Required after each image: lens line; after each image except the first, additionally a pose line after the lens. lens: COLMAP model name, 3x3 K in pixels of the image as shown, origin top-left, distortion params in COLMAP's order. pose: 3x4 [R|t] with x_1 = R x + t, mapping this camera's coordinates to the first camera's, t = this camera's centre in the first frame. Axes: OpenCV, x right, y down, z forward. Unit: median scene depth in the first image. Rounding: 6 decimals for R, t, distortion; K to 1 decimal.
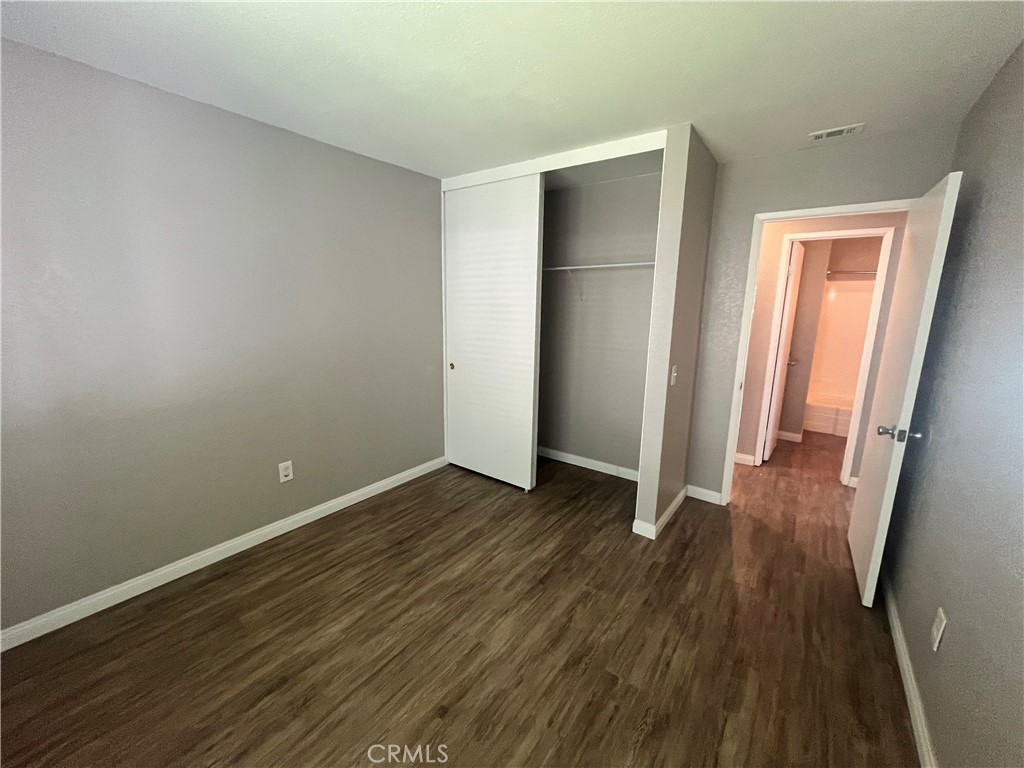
lens RADIAL K [[413.3, 0, 511.5], [0, 413.3, 383.5], [0, 0, 1]] dist [-0.002485, -0.000243]
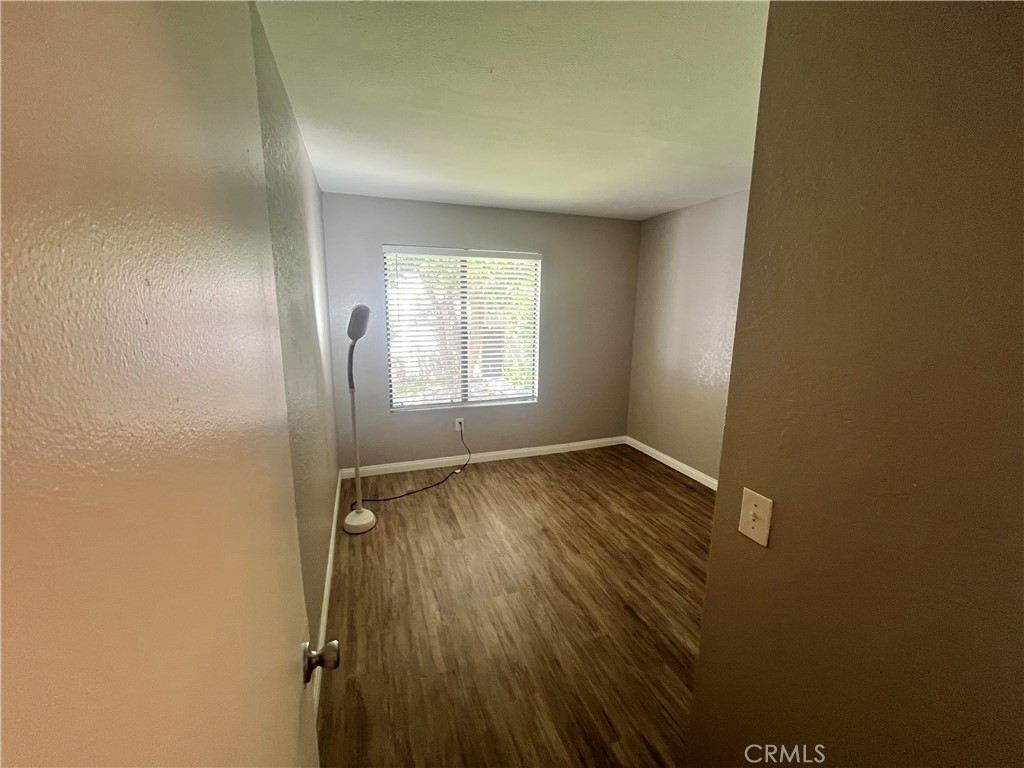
lens RADIAL K [[413.3, 0, 511.5], [0, 413.3, 384.0], [0, 0, 1]] dist [-0.002485, -0.000243]
pose [[-0.555211, 0.138270, -0.820136, 1.061376], [-0.179014, 0.943106, 0.280189, -0.272689], [0.812216, 0.302380, -0.498870, 1.227303]]
